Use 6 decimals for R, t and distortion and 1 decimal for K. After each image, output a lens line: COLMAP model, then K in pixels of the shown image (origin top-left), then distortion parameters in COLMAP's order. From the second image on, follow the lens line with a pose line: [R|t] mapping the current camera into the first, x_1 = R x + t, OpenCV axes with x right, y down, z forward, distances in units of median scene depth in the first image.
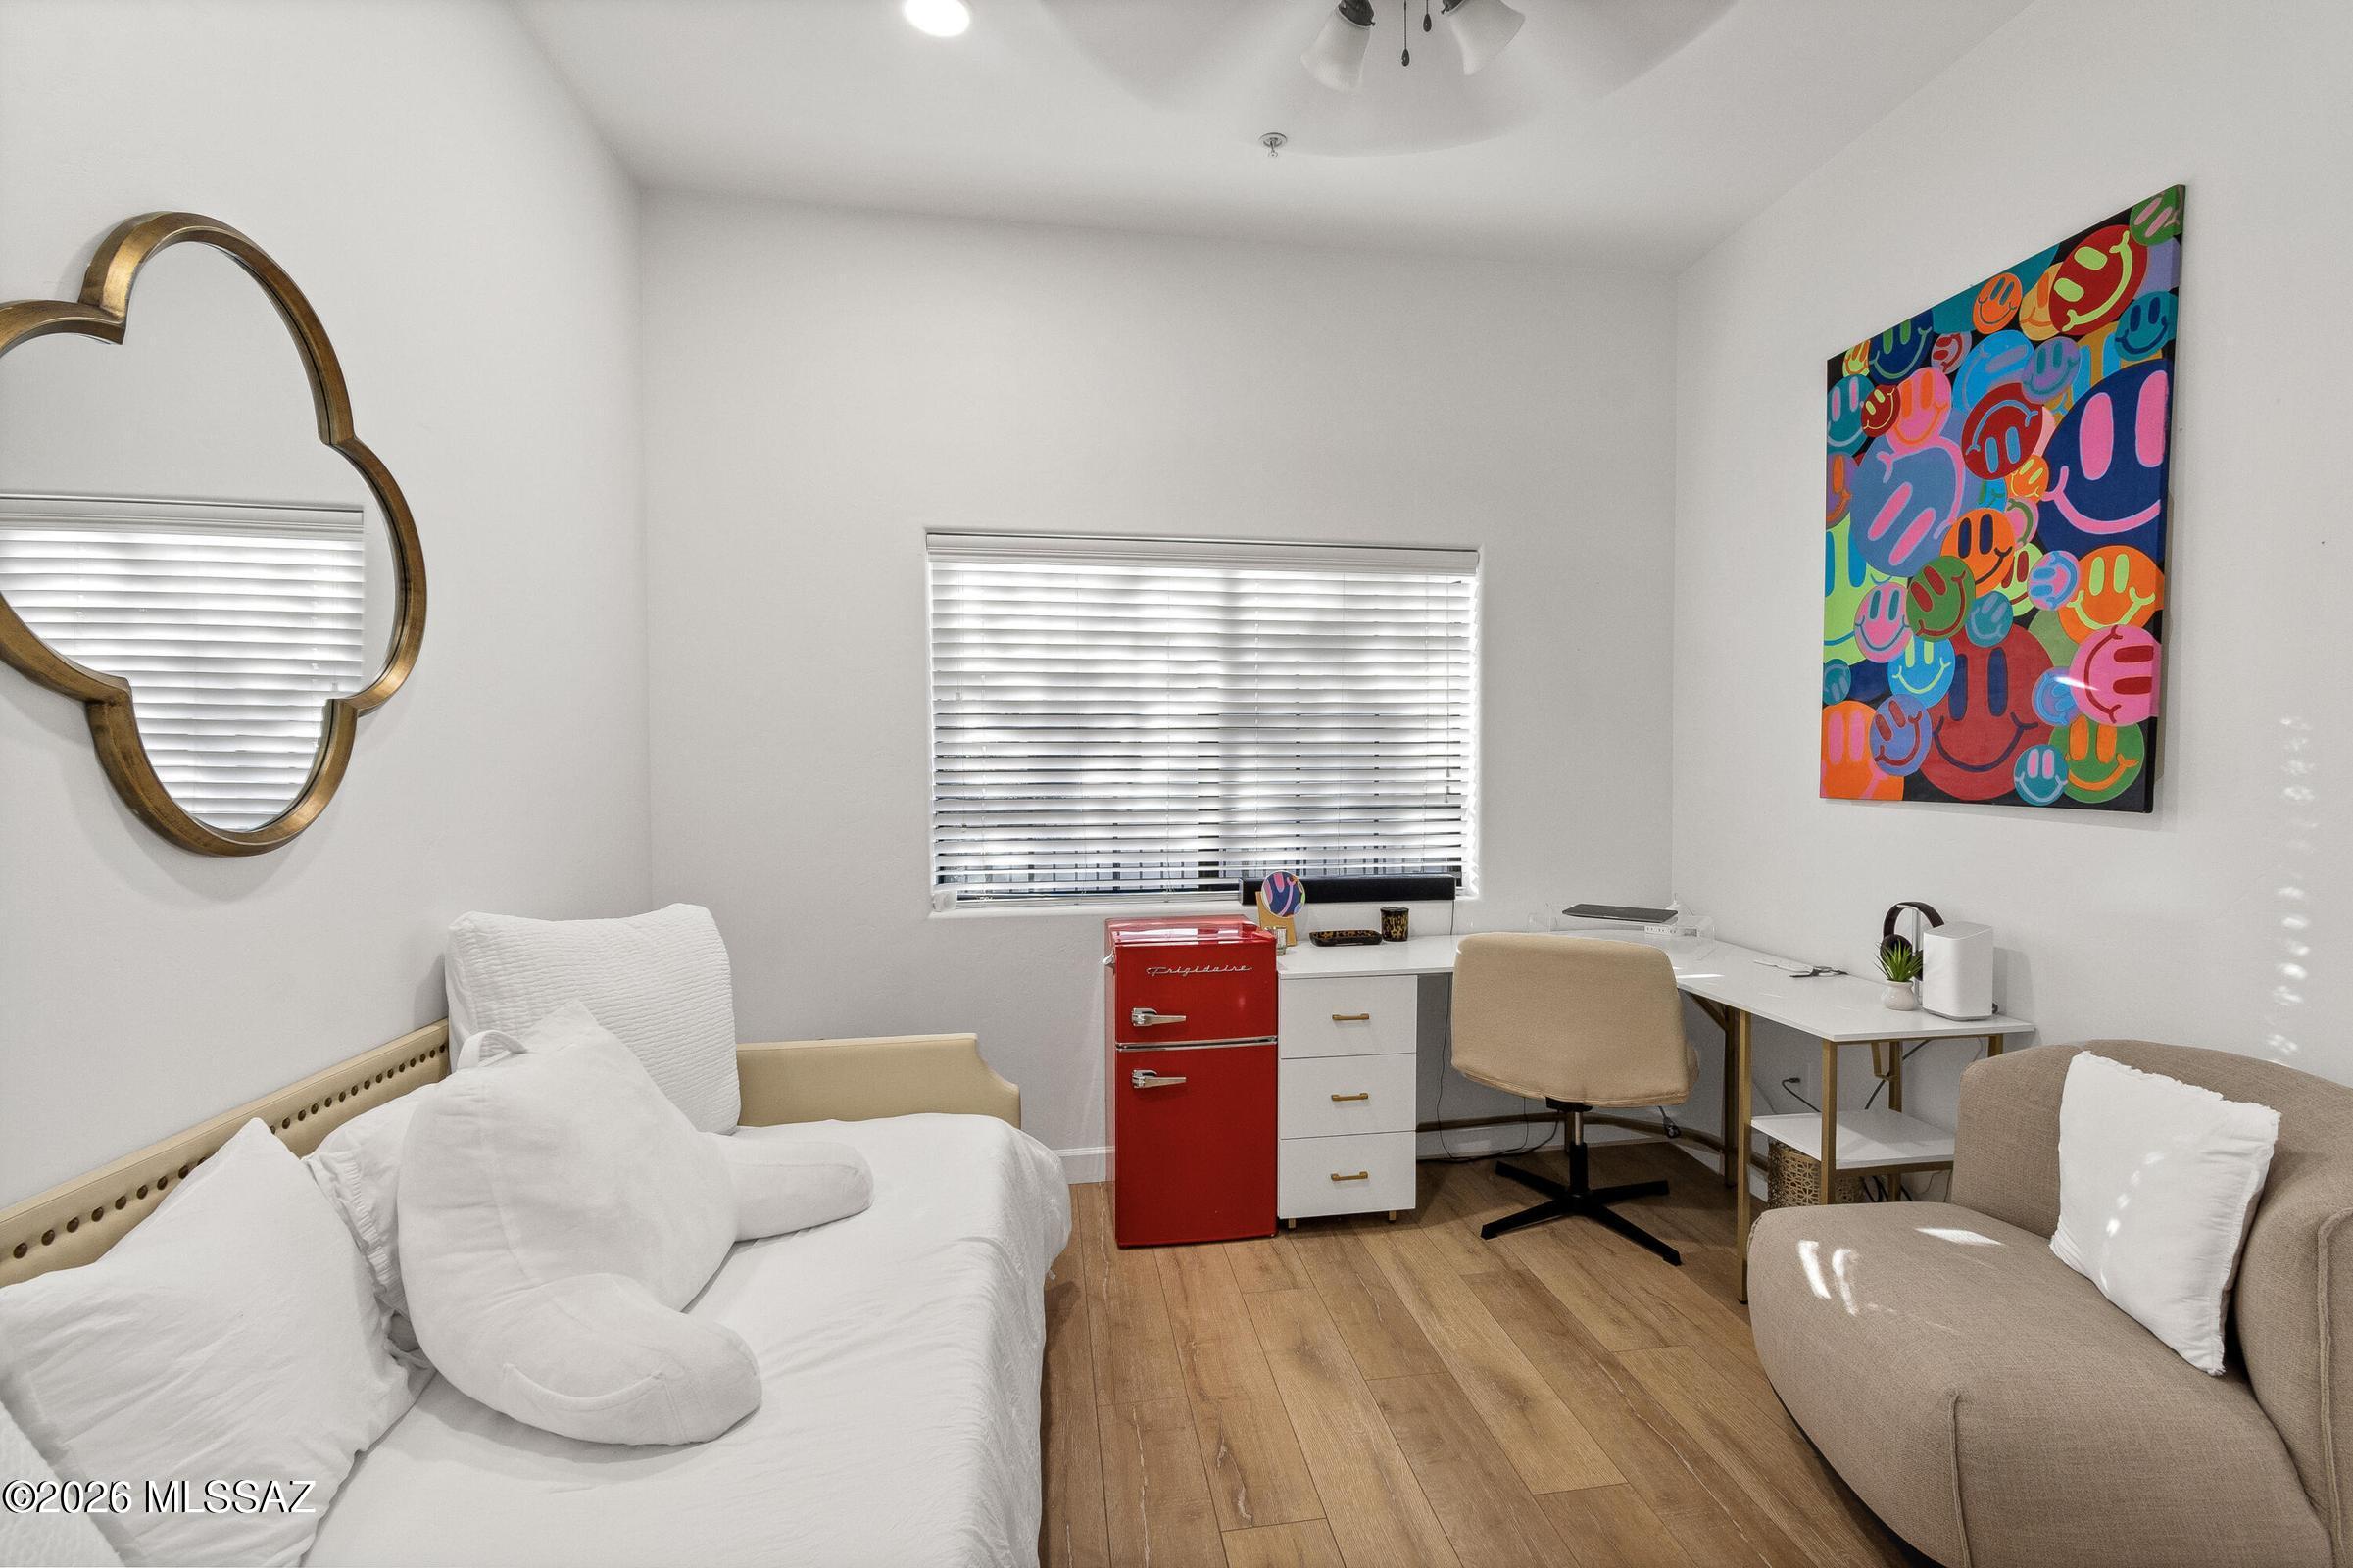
lens RADIAL K [[1074.3, 0, 1176.5], [0, 1074.3, 784.0], [0, 0, 1]] dist [-0.002499, -0.000002]
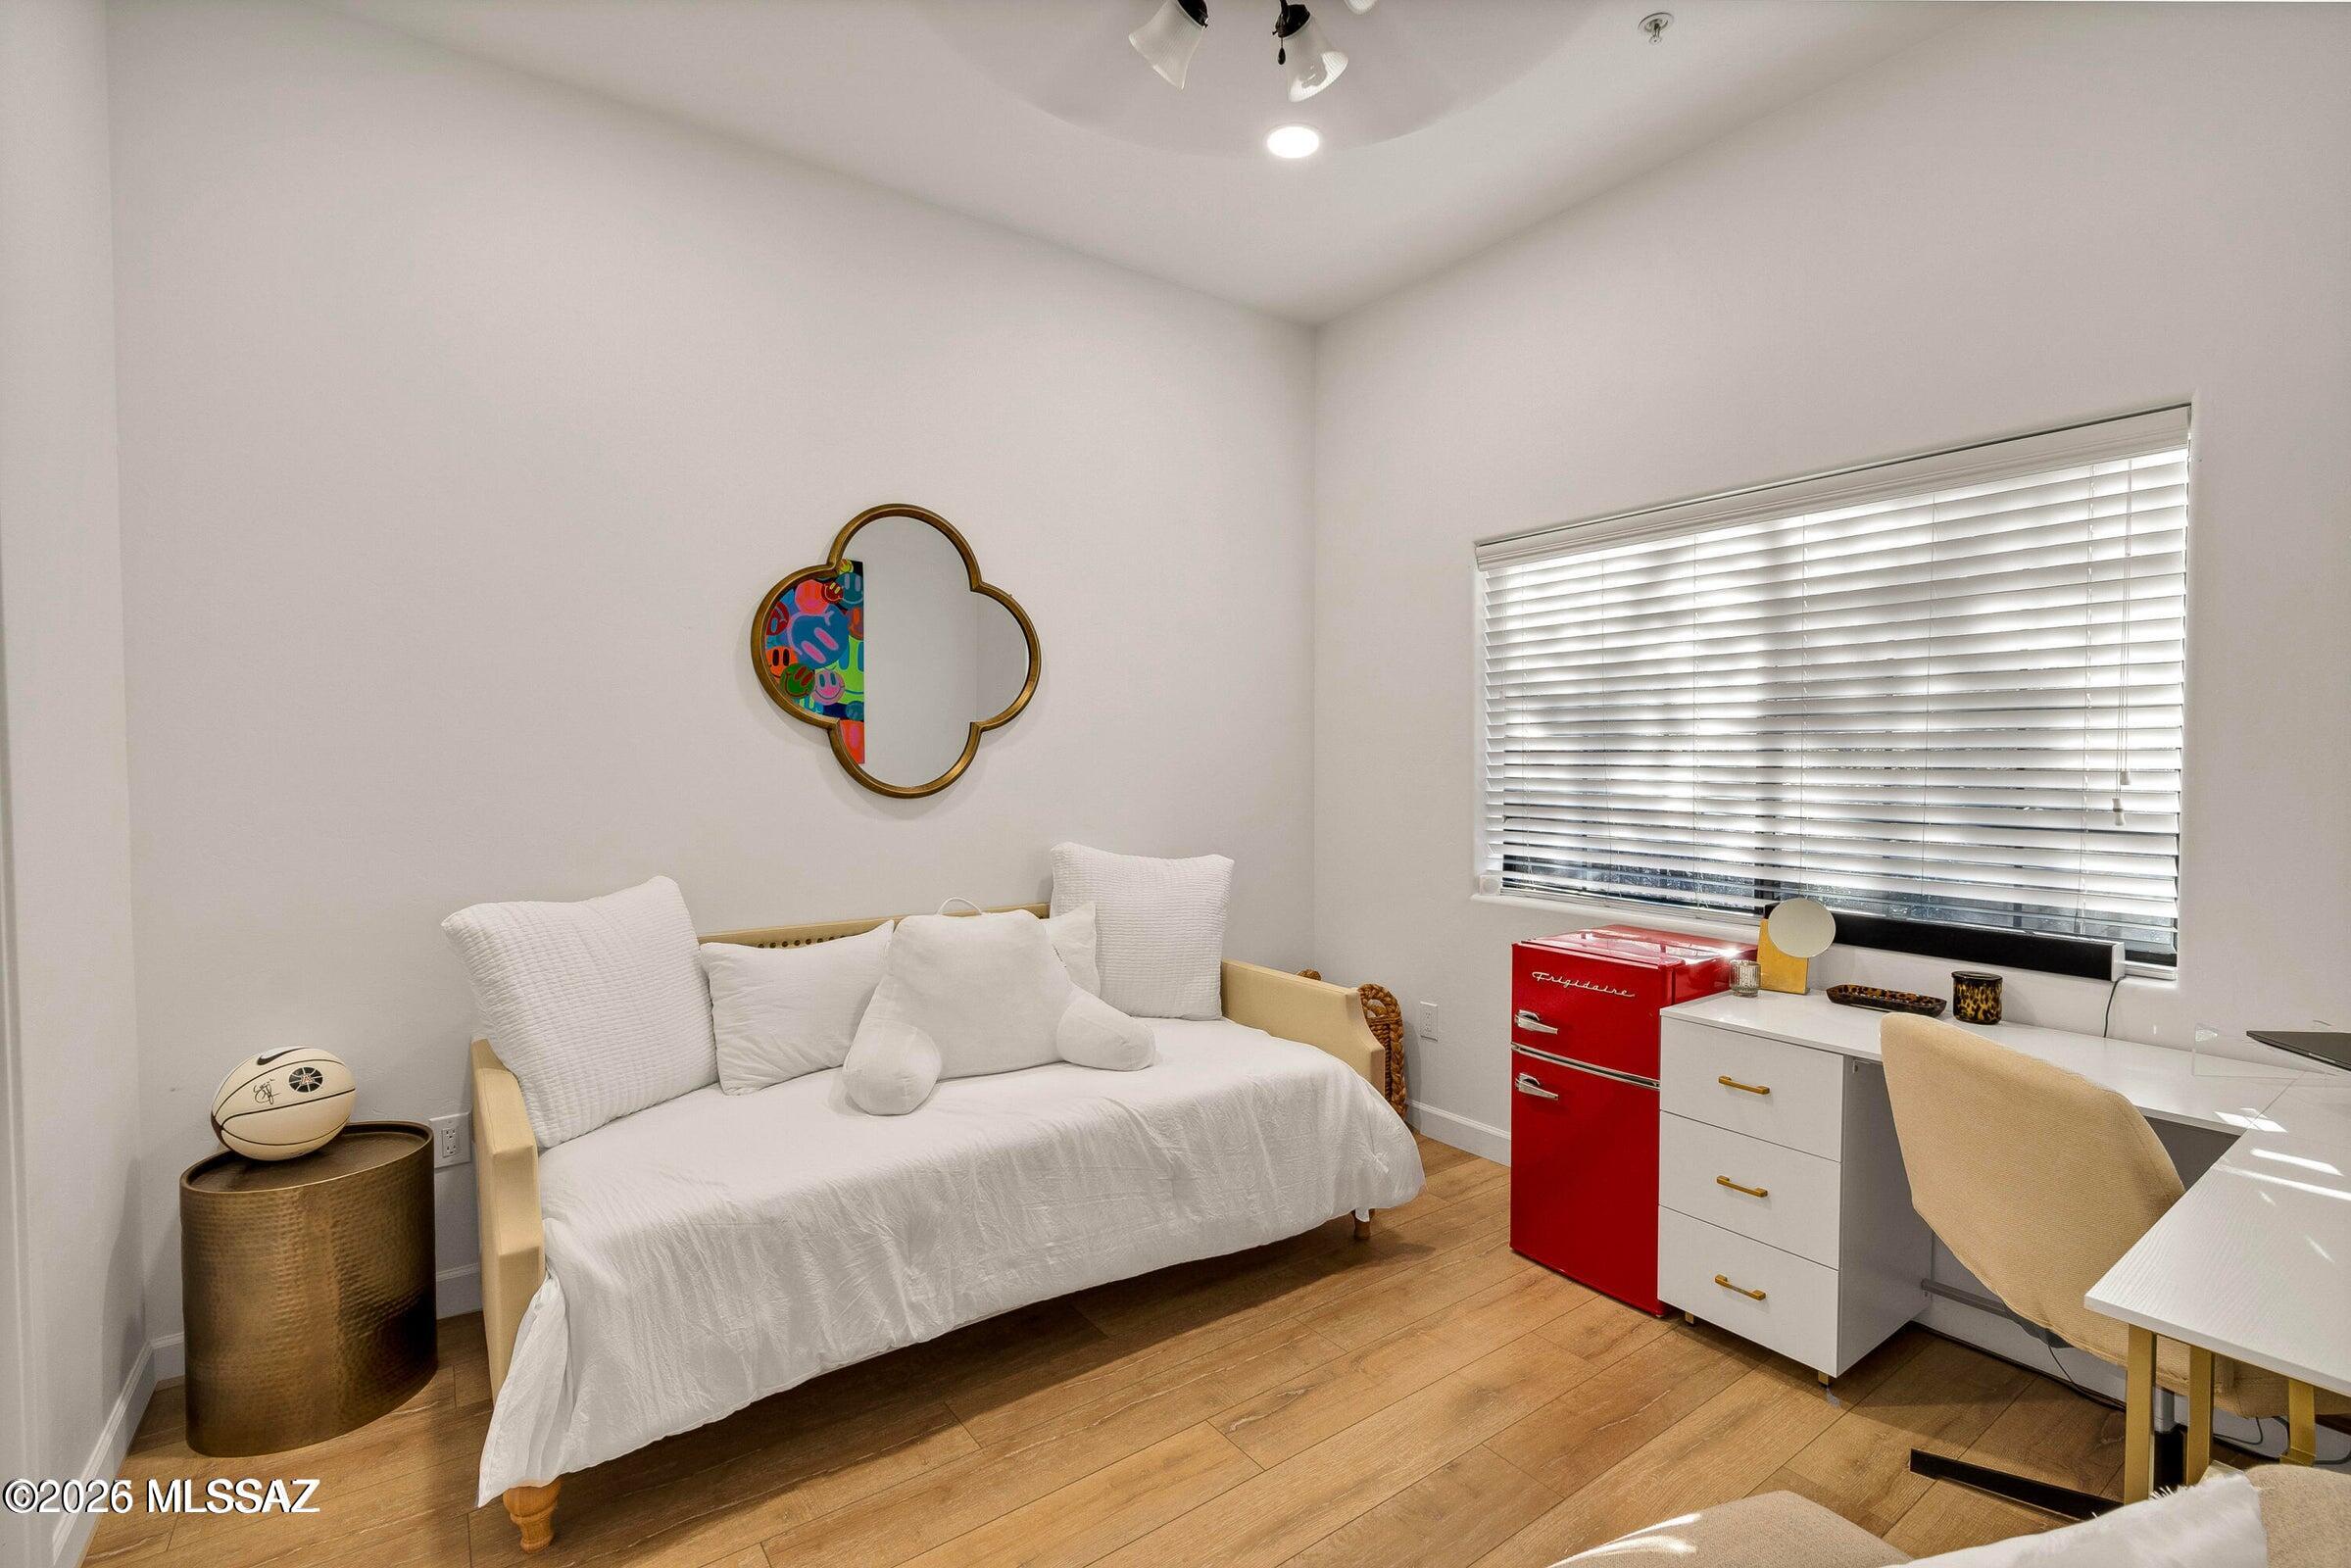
lens RADIAL K [[1025.5, 0, 1175.5], [0, 1025.5, 784.0], [0, 0, 1]] dist [-0.000155, -0.000302]
pose [[0.460777, 0.027490, -0.887090, 0.539722], [-0.022595, 0.999560, 0.019239, -0.005708], [0.887228, 0.011179, 0.461195, 0.247013]]
